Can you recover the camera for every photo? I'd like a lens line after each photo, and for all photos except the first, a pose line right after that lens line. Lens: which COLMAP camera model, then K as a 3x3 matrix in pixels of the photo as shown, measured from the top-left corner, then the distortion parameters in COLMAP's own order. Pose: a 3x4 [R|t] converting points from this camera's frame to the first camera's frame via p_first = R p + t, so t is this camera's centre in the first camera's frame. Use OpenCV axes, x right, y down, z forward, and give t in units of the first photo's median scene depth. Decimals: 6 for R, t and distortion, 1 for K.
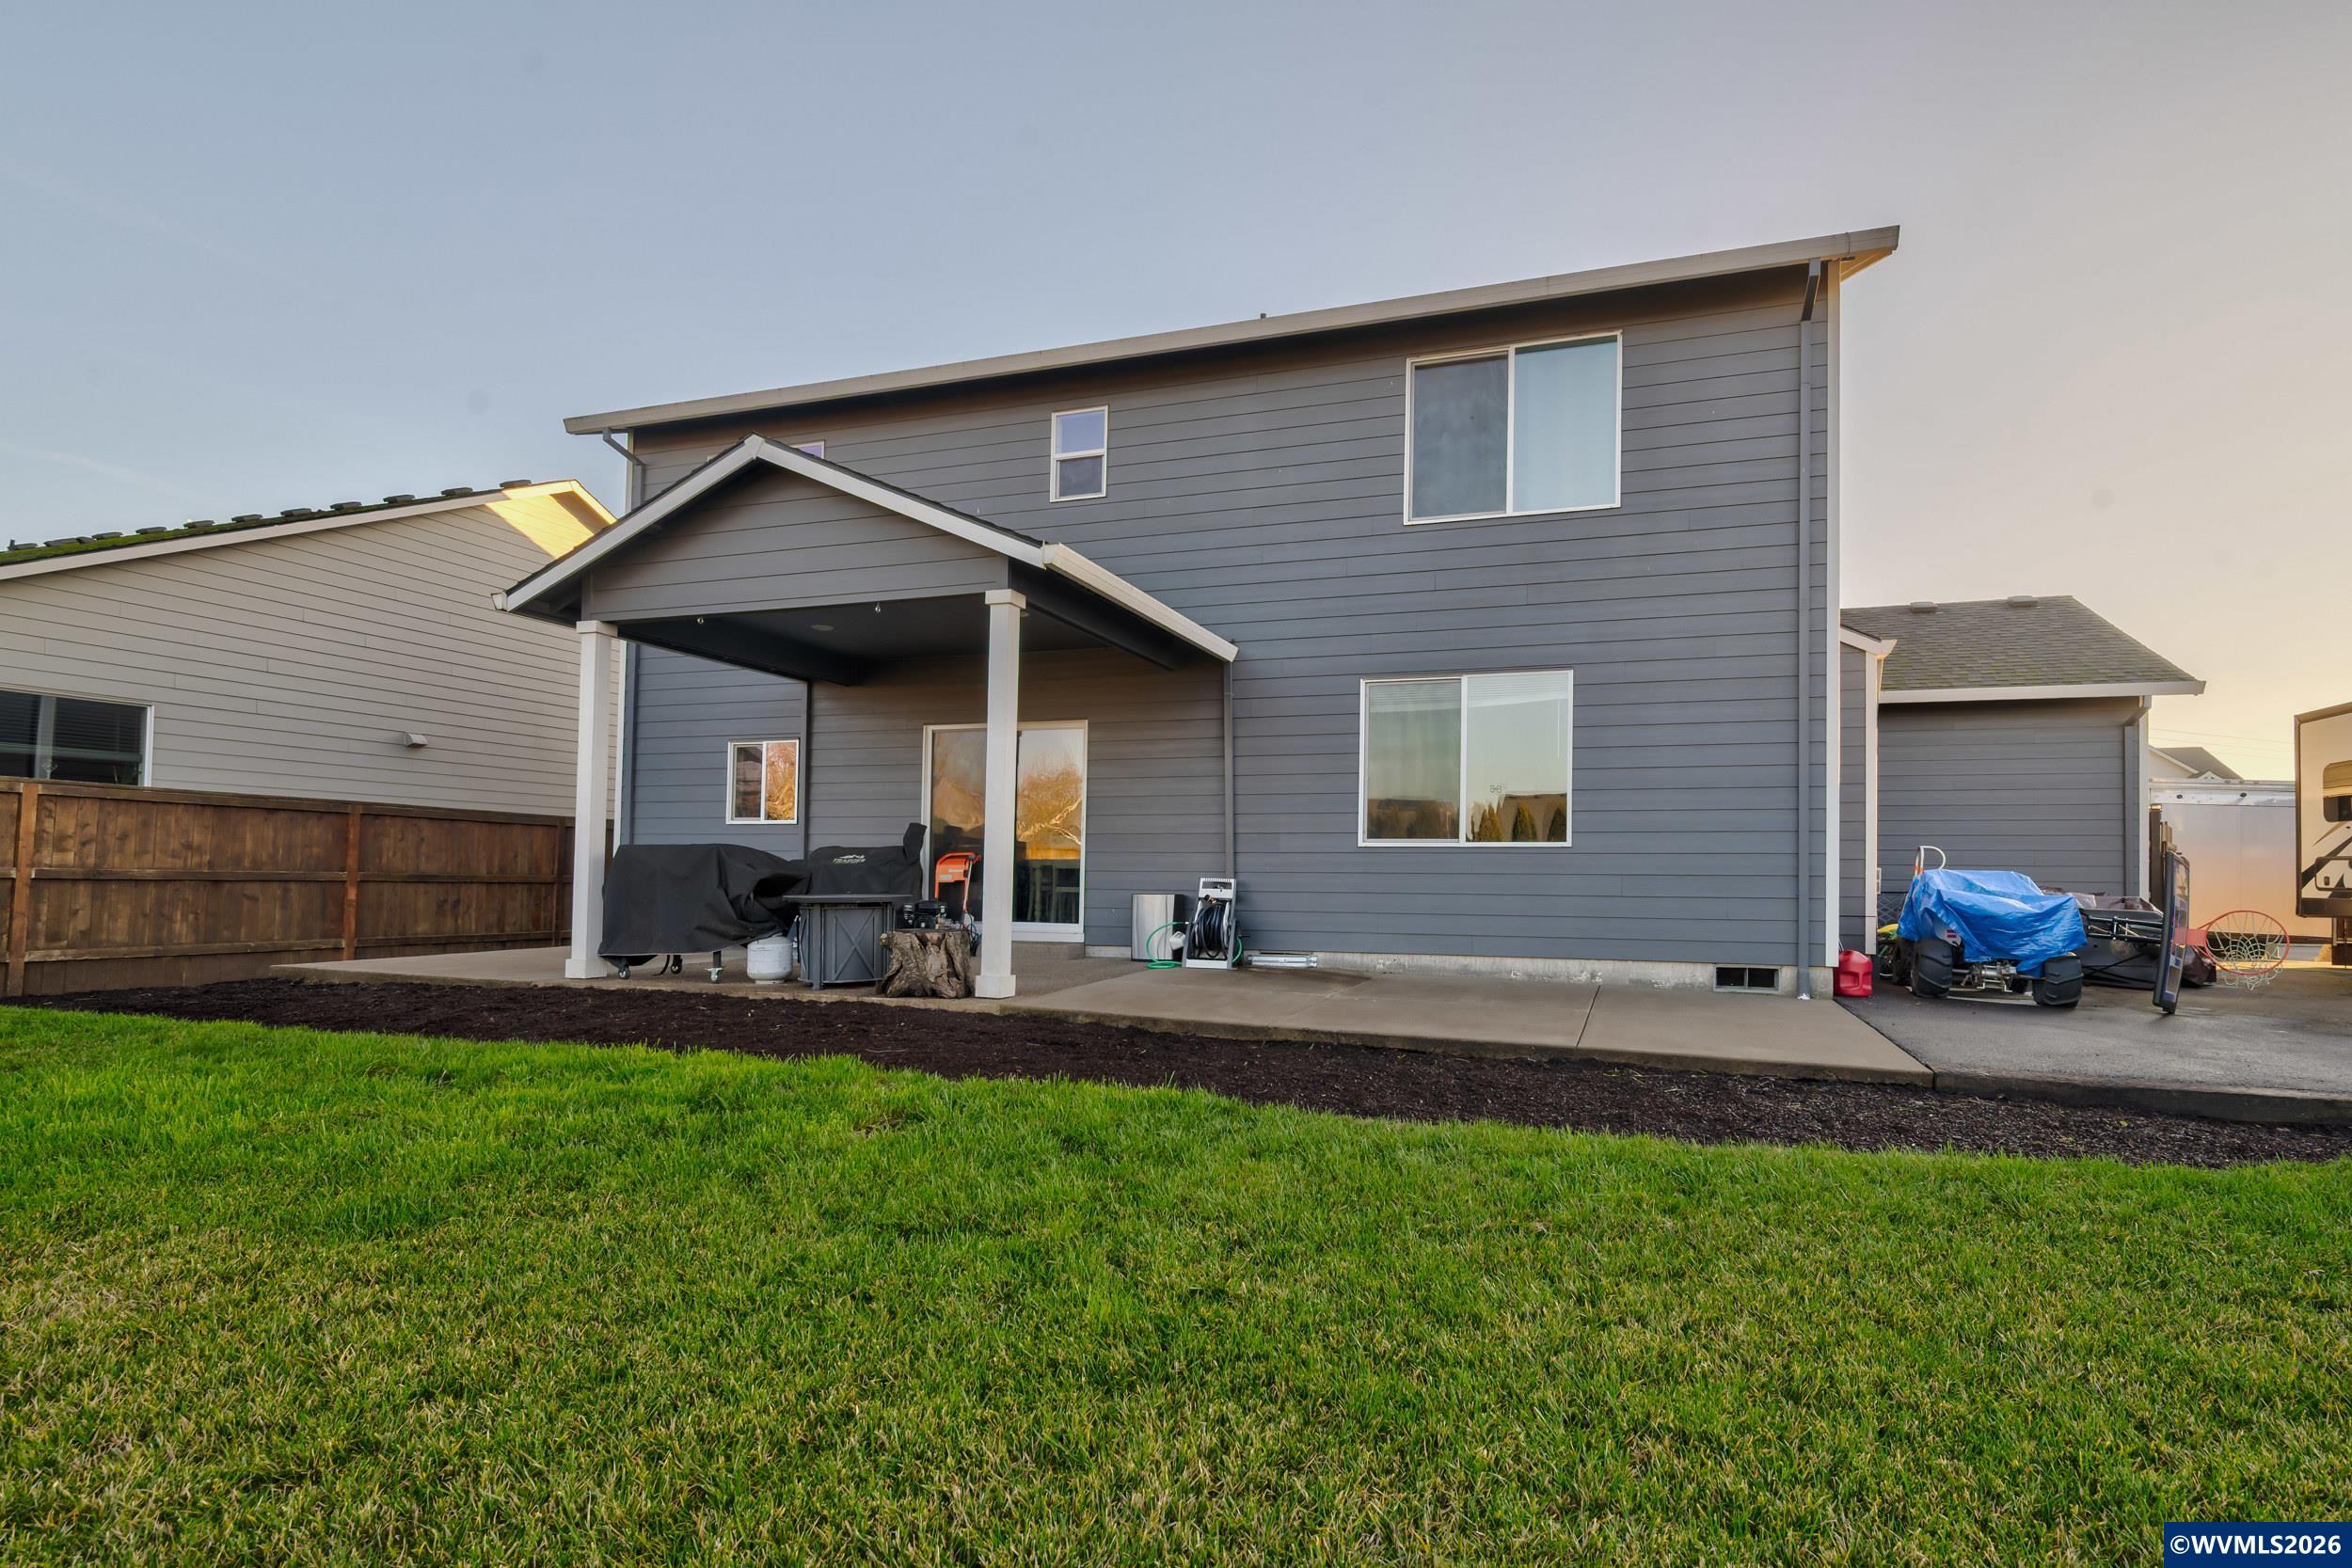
lens RADIAL K [[1099.2, 0, 1285.1], [0, 1099.2, 852.3], [0, 0, 1]] dist [-0.000800, -0.000330]
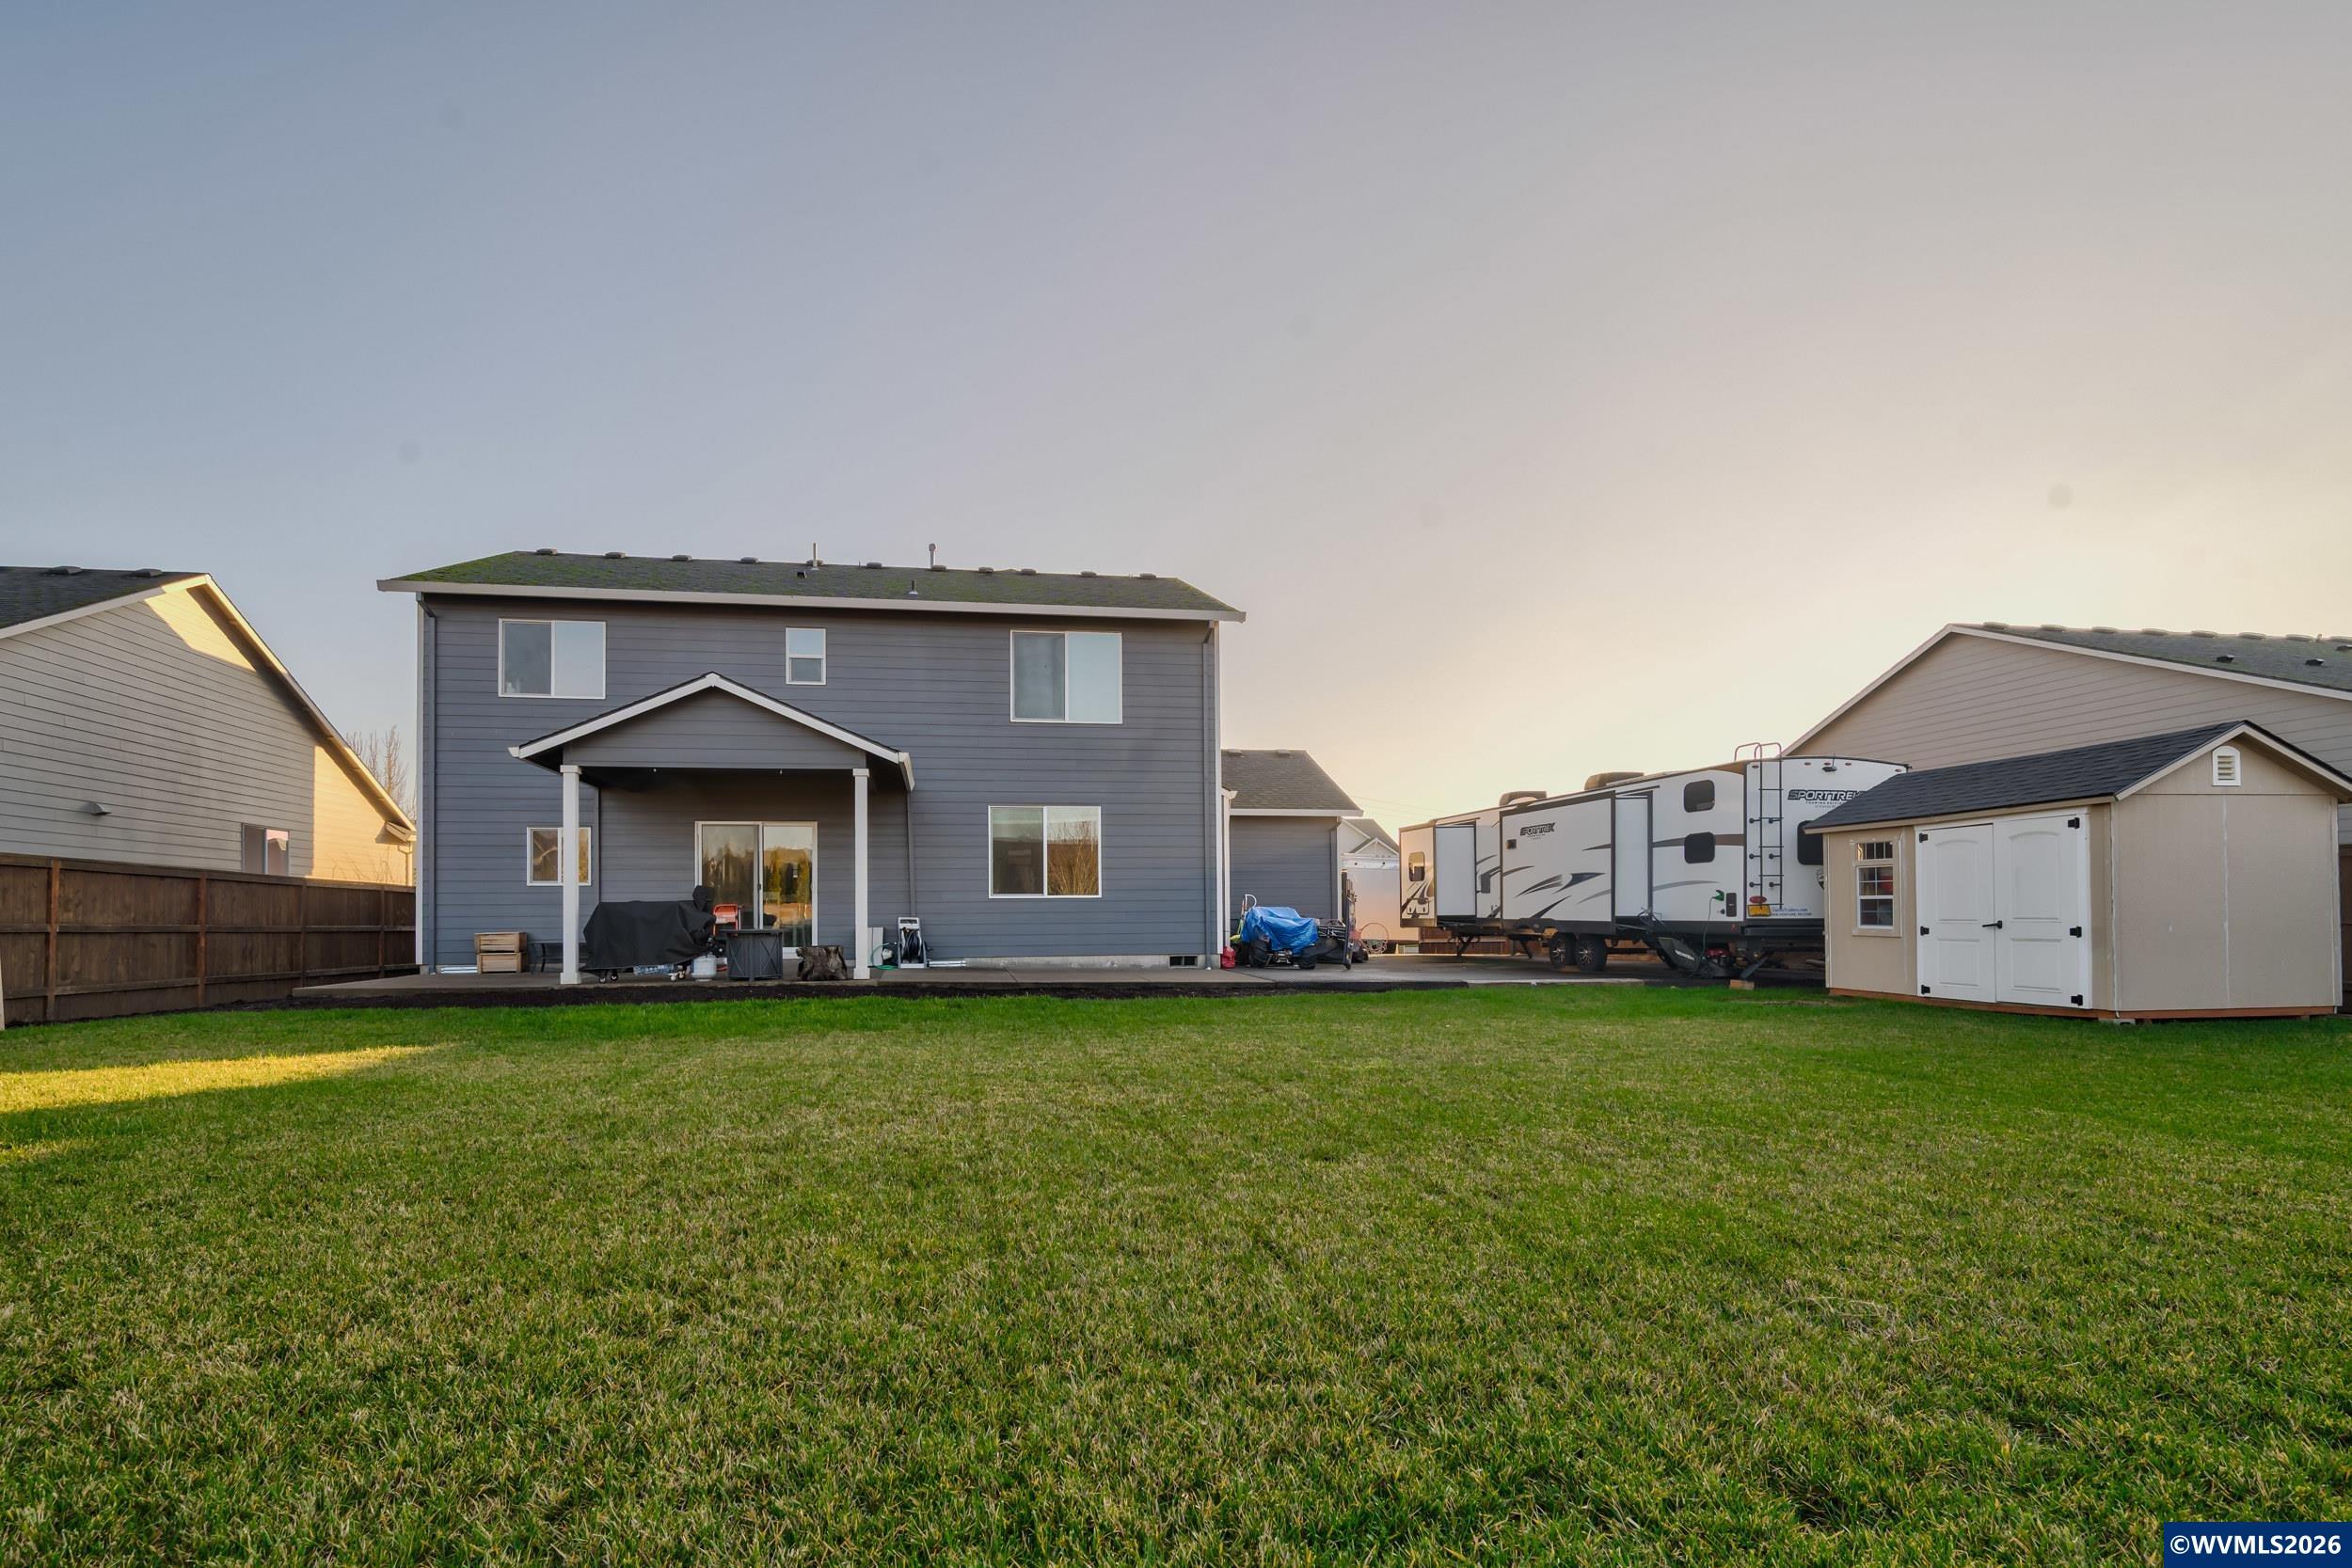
lens RADIAL K [[1118.1, 0, 1126.5], [0, 1118.1, 885.1], [0, 0, 1]] dist [-0.003456, -0.000561]
pose [[0.890185, -0.004229, 0.455579, -0.562070], [0.007746, 0.999953, -0.005854, -0.014236], [-0.455533, 0.008740, 0.890176, -0.728946]]
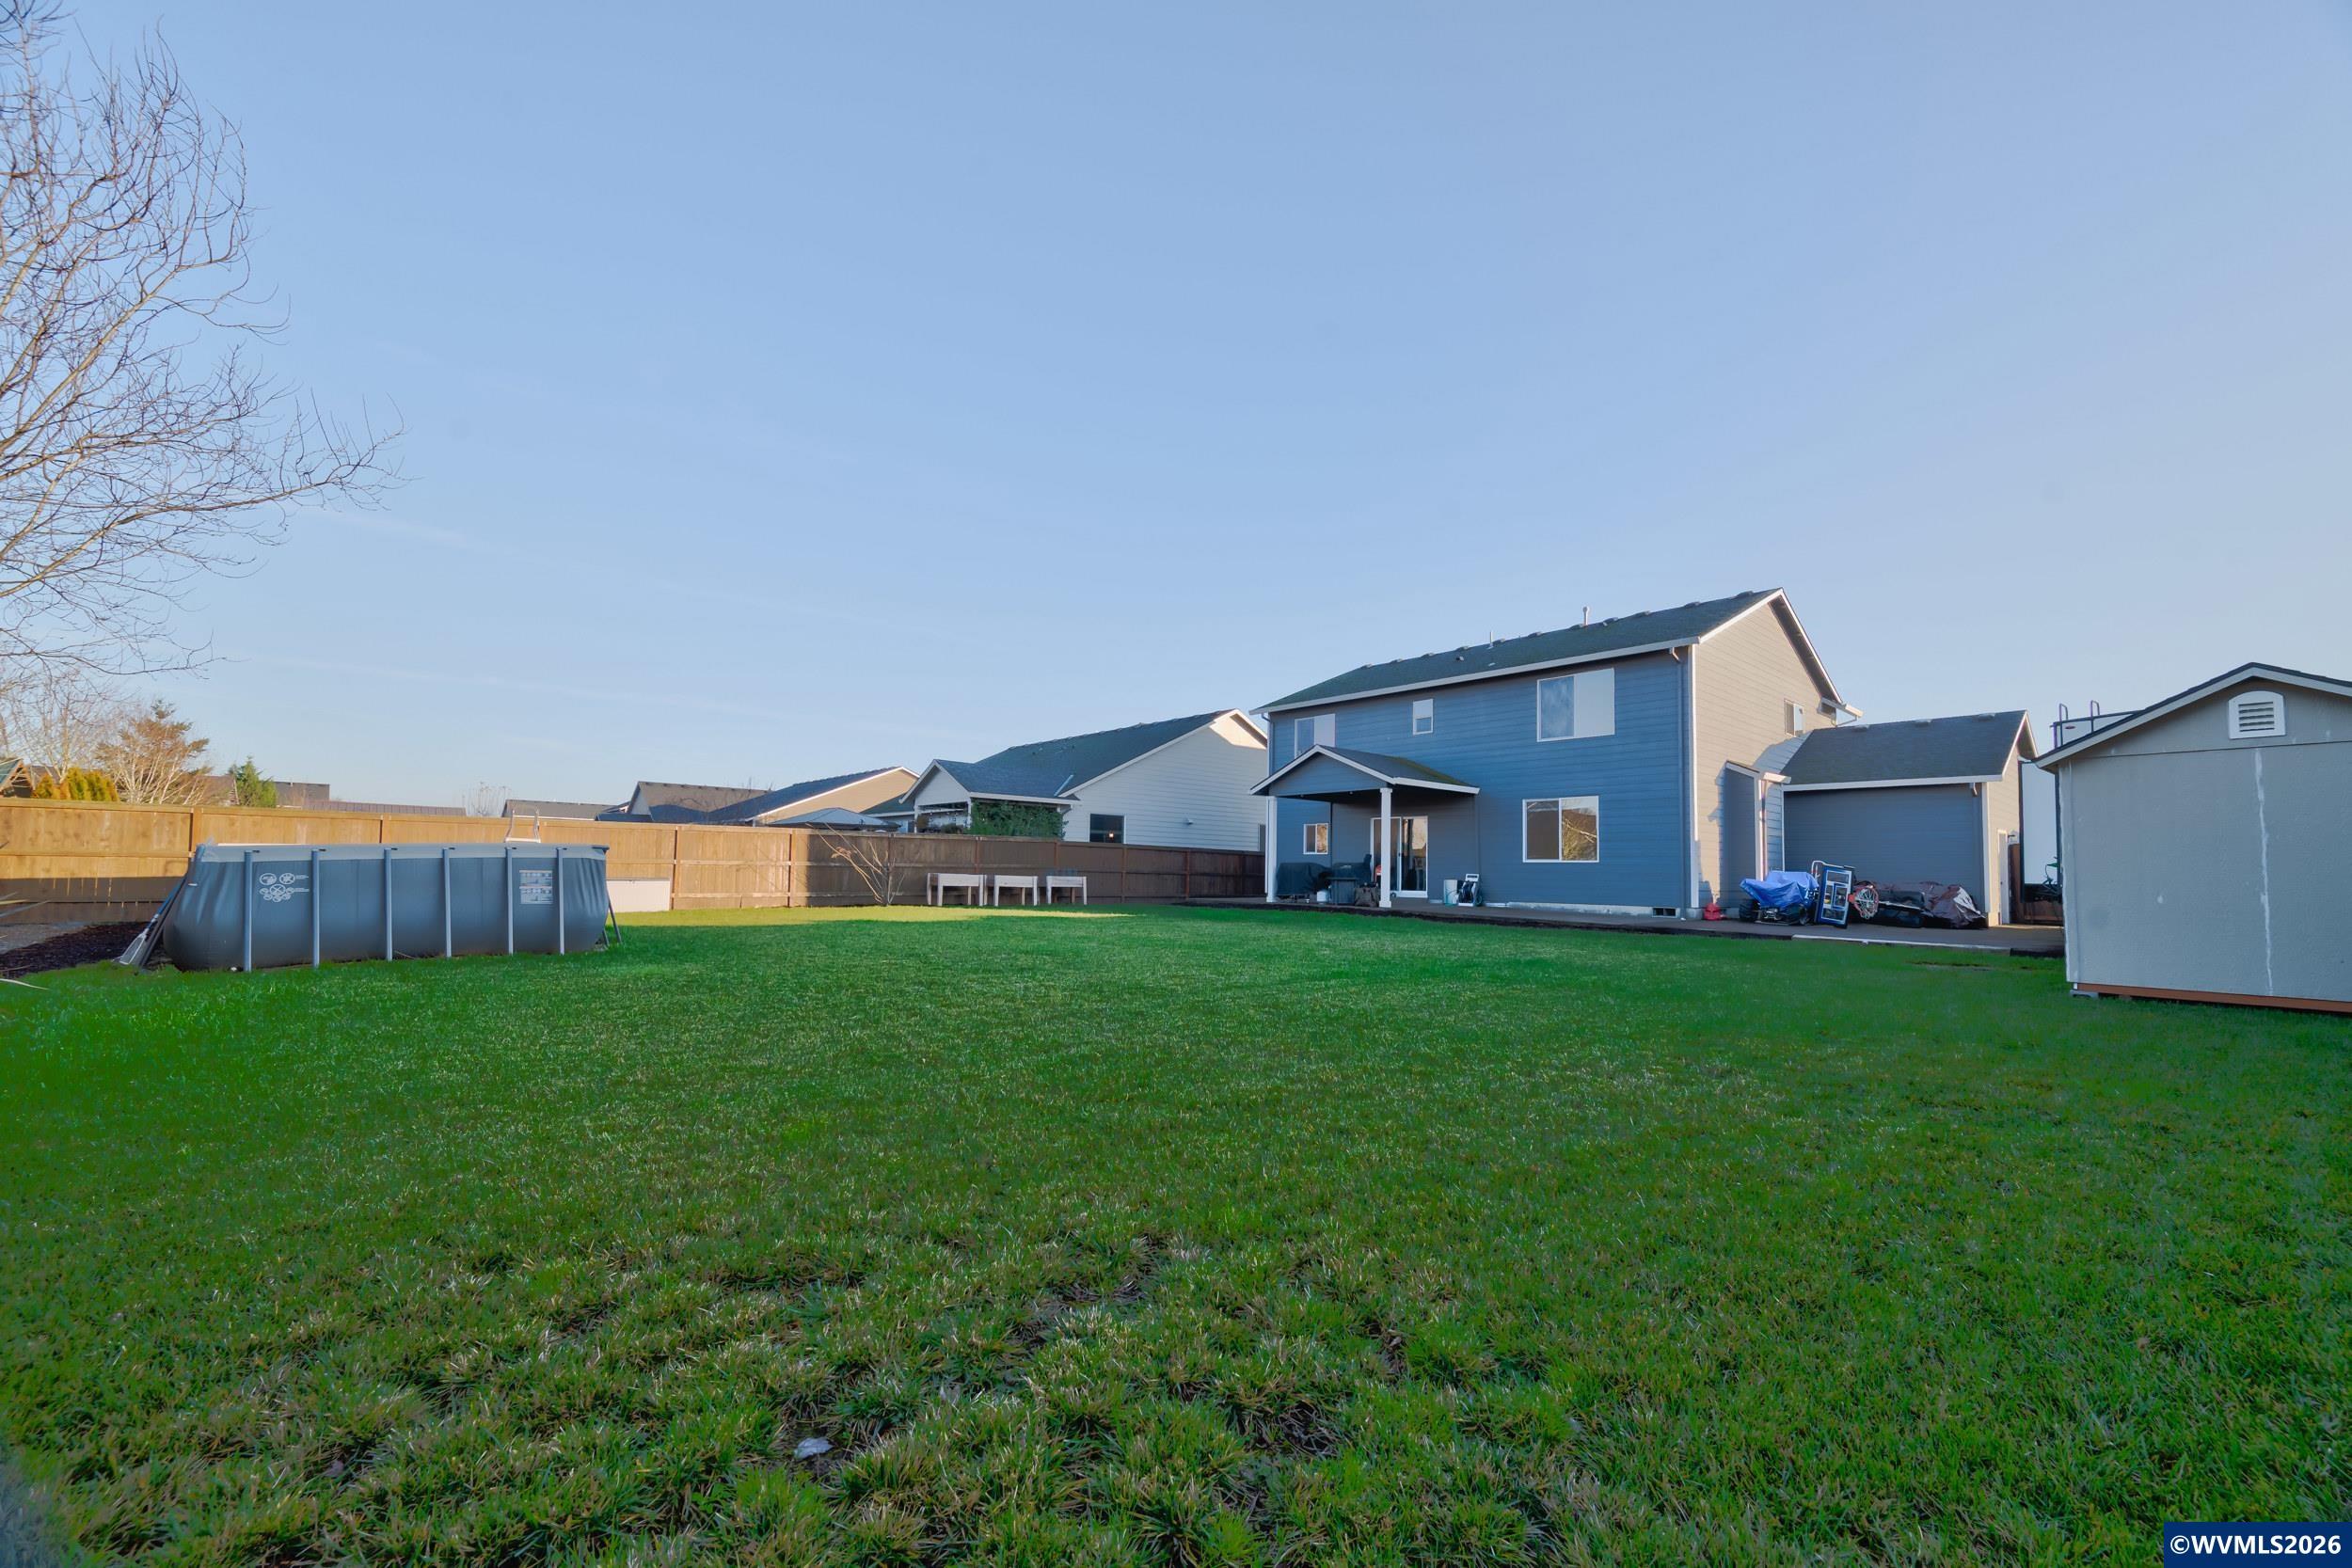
lens RADIAL K [[986.5, 0, 1176.0], [0, 986.5, 784.0], [0, 0, 1]] dist [0.000796, 0.000052]
pose [[0.848690, -0.044305, -0.527032, 0.619214], [0.002163, 0.996768, -0.080311, -0.003821], [0.528886, 0.067019, 0.846042, -1.486789]]
